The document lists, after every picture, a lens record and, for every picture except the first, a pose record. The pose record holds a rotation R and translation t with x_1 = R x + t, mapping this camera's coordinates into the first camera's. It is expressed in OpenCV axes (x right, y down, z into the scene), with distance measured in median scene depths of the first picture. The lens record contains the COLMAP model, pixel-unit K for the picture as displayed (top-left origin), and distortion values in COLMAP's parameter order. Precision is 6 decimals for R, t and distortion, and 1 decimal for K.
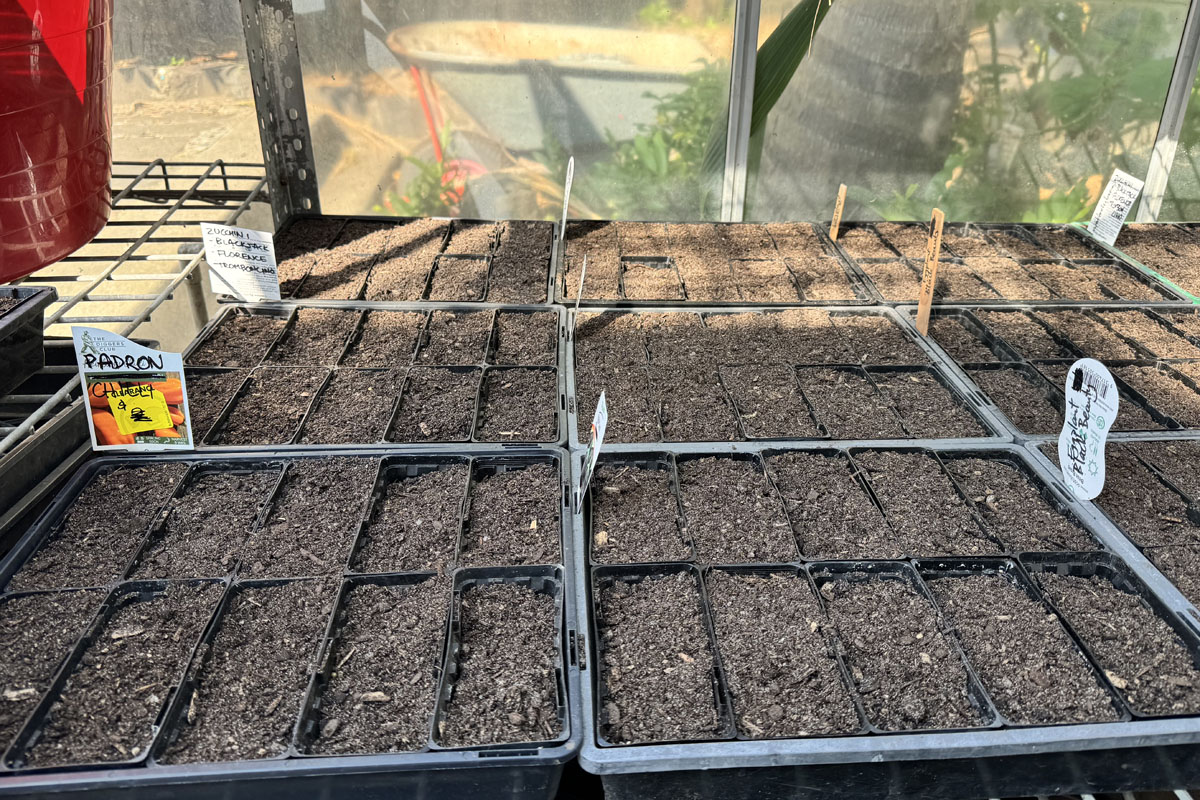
lens RADIAL K [[891.9, 0, 600.0], [0, 891.9, 400.0], [0, 0, 1]] dist [0.063729, -0.095972]
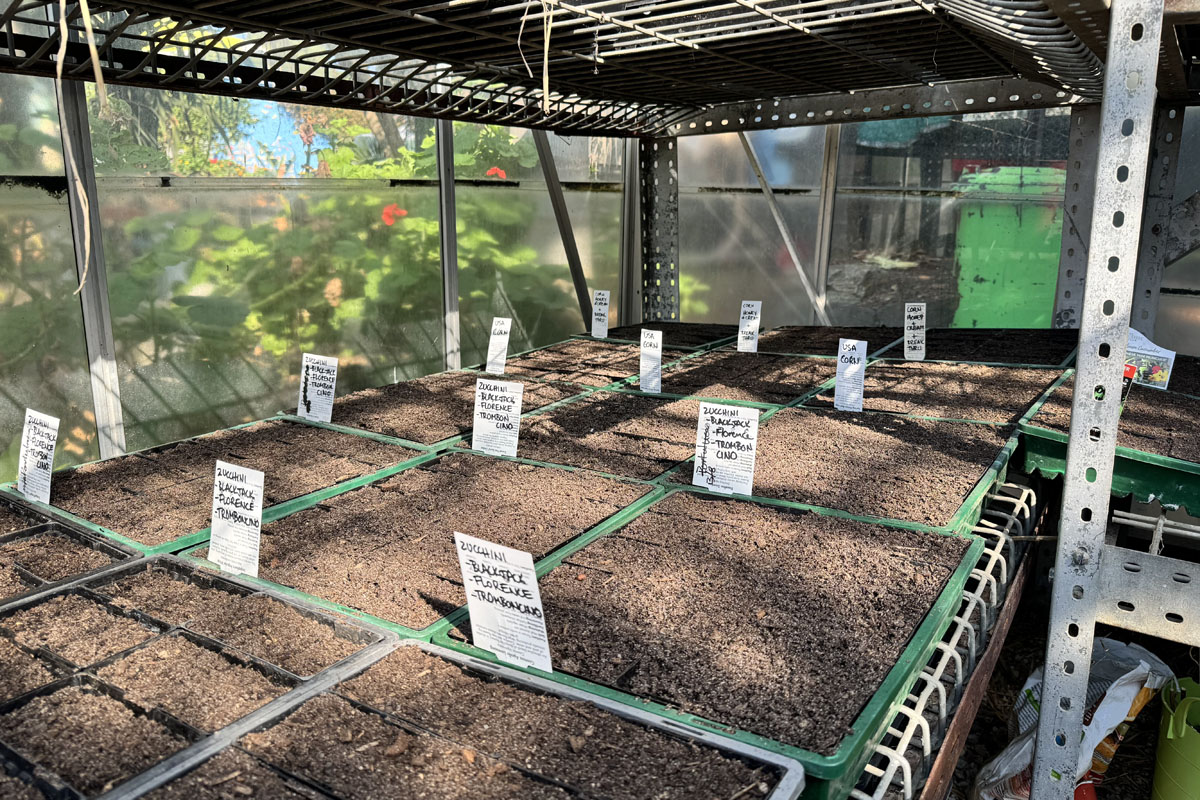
lens RADIAL K [[837.5, 0, 600.0], [0, 837.5, 400.0], [0, 0, 1]] dist [0.055713, -0.059630]
pose [[0.602268, -0.197750, 0.773413, 0.313884], [0.372476, 0.926518, -0.053156, -0.041735], [-0.706070, 0.320092, 0.631670, 0.194047]]
